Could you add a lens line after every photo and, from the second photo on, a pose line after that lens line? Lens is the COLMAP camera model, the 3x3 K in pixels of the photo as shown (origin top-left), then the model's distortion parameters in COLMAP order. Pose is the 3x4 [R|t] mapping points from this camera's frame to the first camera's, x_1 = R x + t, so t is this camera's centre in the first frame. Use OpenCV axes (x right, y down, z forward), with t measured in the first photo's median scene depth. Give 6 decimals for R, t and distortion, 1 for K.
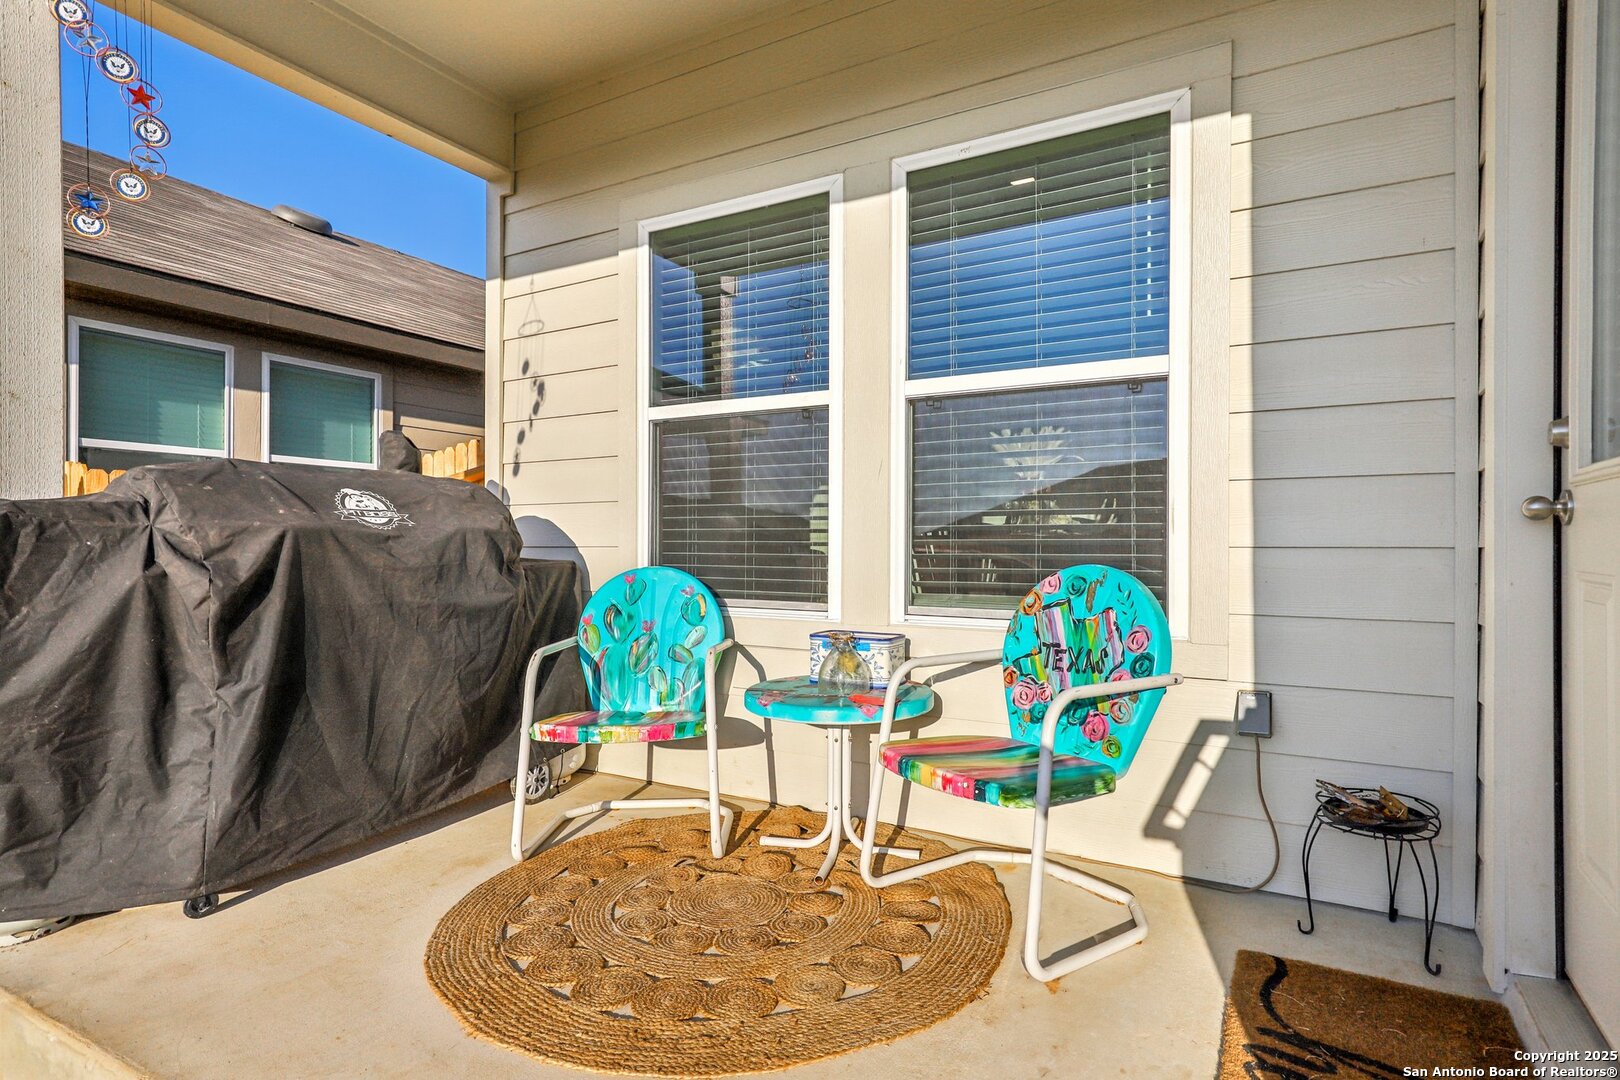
lens RADIAL K [[850.9, 0, 810.0], [0, 850.9, 540.0], [0, 0, 1]] dist [-0.001710, -0.000100]
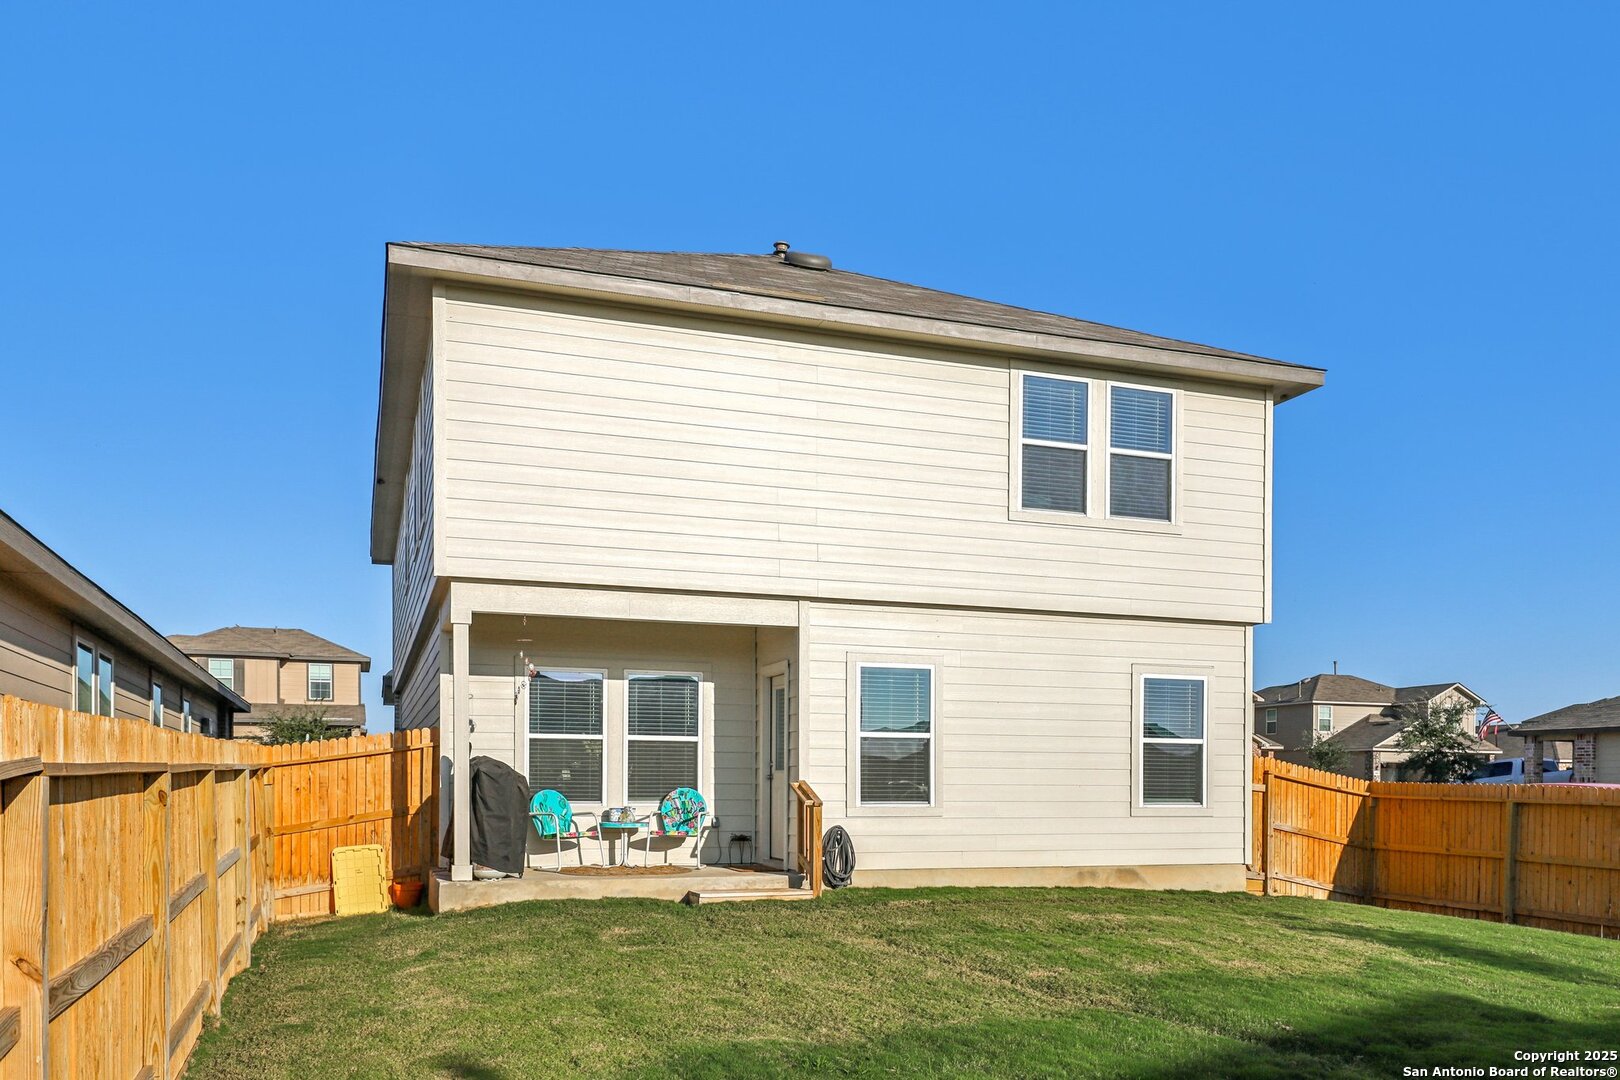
lens RADIAL K [[1312.6, 0, 813.7], [0, 1312.6, 612.9], [0, 0, 1]] dist [-0.001891, -0.000120]
pose [[0.663240, 0.104789, 0.741034, -3.706261], [-0.008212, 0.991109, -0.132802, 0.024850], [-0.748361, 0.081994, 0.658204, -3.394556]]
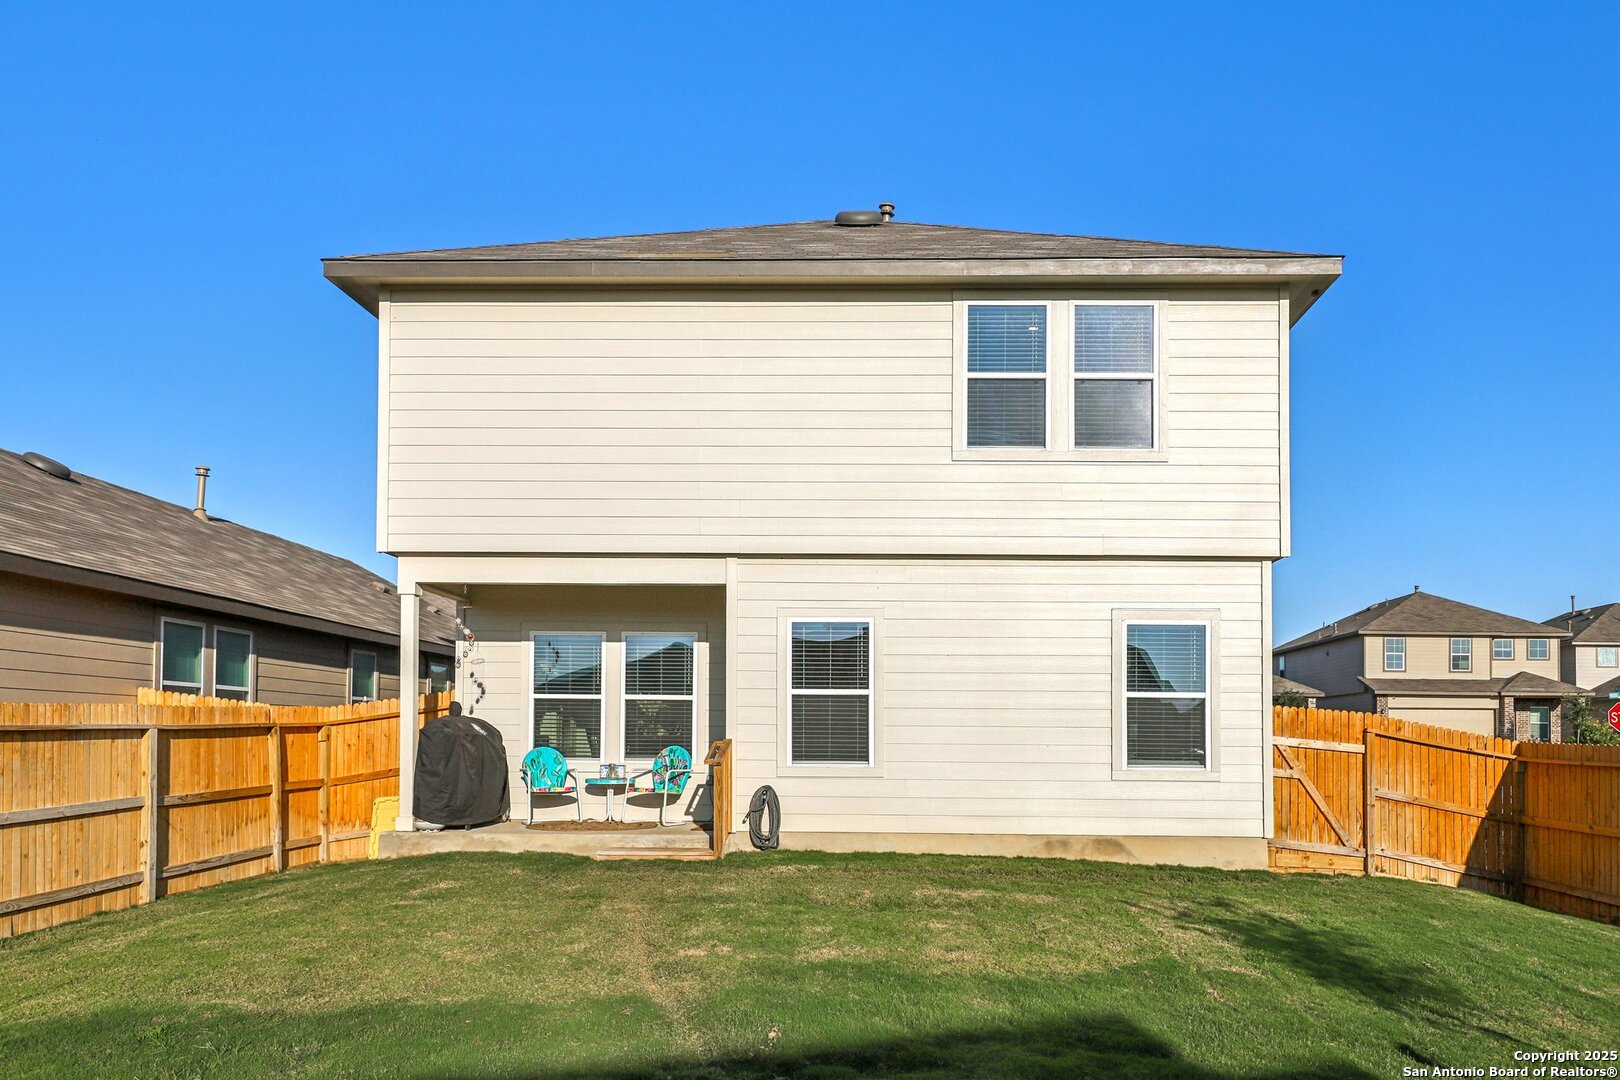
lens RADIAL K [[1225.3, 0, 810.0], [0, 1225.3, 540.0], [0, 0, 1]] dist [-0.002208, 0.003849]
pose [[0.888743, 0.085192, 0.450420, -1.731631], [-0.012090, 0.986594, -0.162747, 0.000802], [-0.458247, 0.139195, 0.877858, -4.367640]]
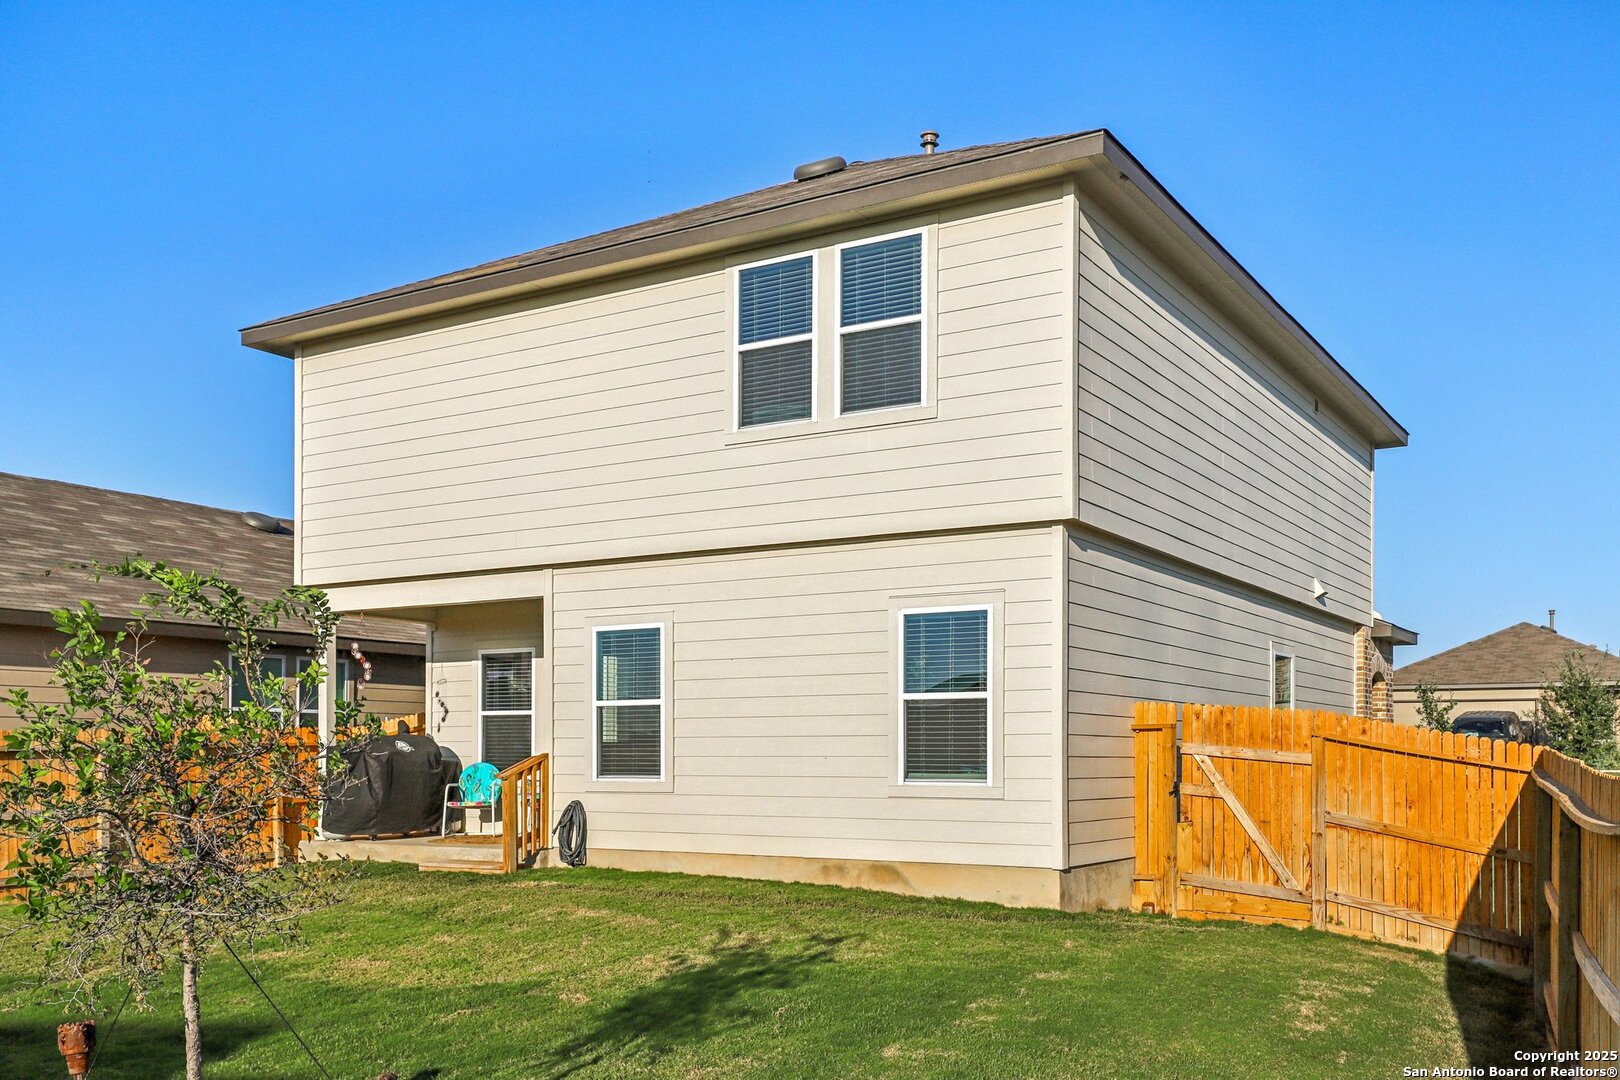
lens RADIAL K [[1441.7, 0, 810.0], [0, 1441.7, 540.0], [0, 0, 1]] dist [0.018088, 0.008264]
pose [[0.999175, -0.002859, -0.040500, 1.478418], [-0.003106, 0.989211, -0.146467, -0.009237], [0.040481, 0.146472, 0.988386, -5.489917]]
